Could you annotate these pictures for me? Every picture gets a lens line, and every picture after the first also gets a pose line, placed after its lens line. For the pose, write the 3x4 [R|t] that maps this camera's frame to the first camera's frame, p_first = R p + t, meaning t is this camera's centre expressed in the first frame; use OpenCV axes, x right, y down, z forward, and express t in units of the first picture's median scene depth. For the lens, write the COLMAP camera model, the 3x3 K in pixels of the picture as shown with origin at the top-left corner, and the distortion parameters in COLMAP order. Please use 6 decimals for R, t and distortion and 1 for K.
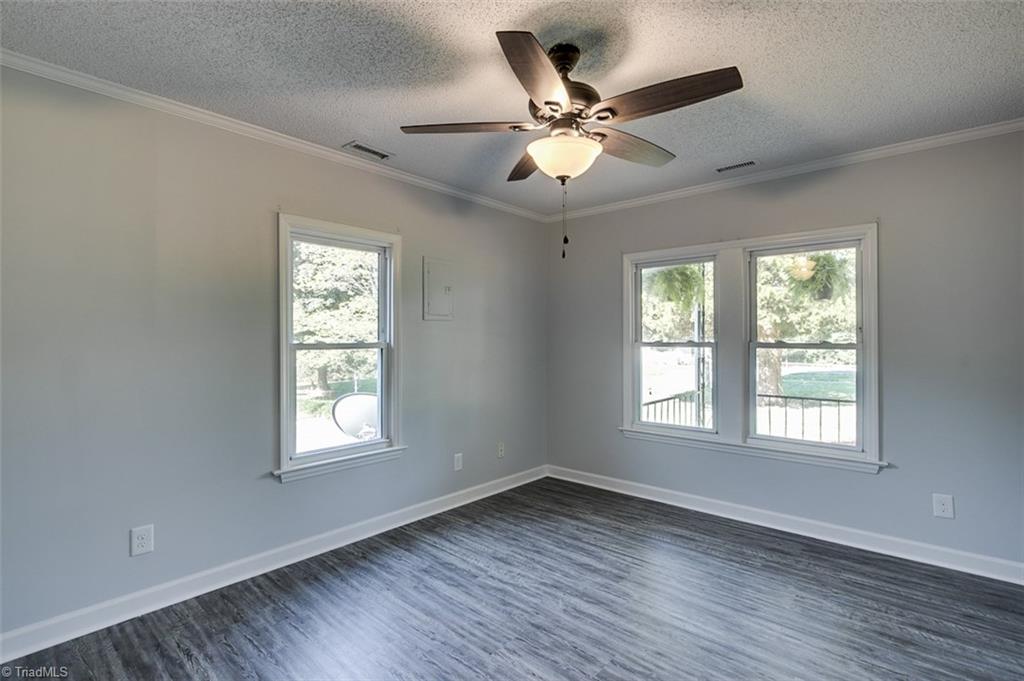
lens RADIAL K [[511.2, 0, 475.8], [0, 511.2, 335.9], [0, 0, 1]] dist [-0.002280, -0.000250]
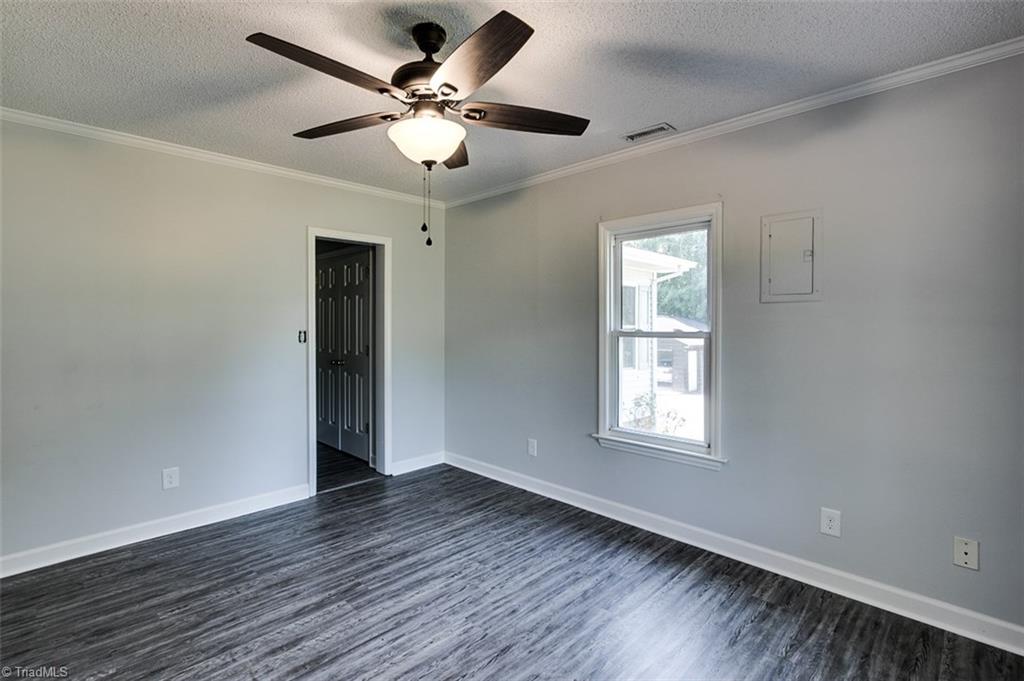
lens RADIAL K [[475.6, 0, 514.6], [0, 475.6, 330.3], [0, 0, 1]] dist [-0.011726, 0.000411]
pose [[-0.032970, 0.011853, -0.999386, 0.710098], [0.001592, 0.999929, 0.011807, 0.000429], [0.999455, -0.001202, -0.032987, 0.789185]]
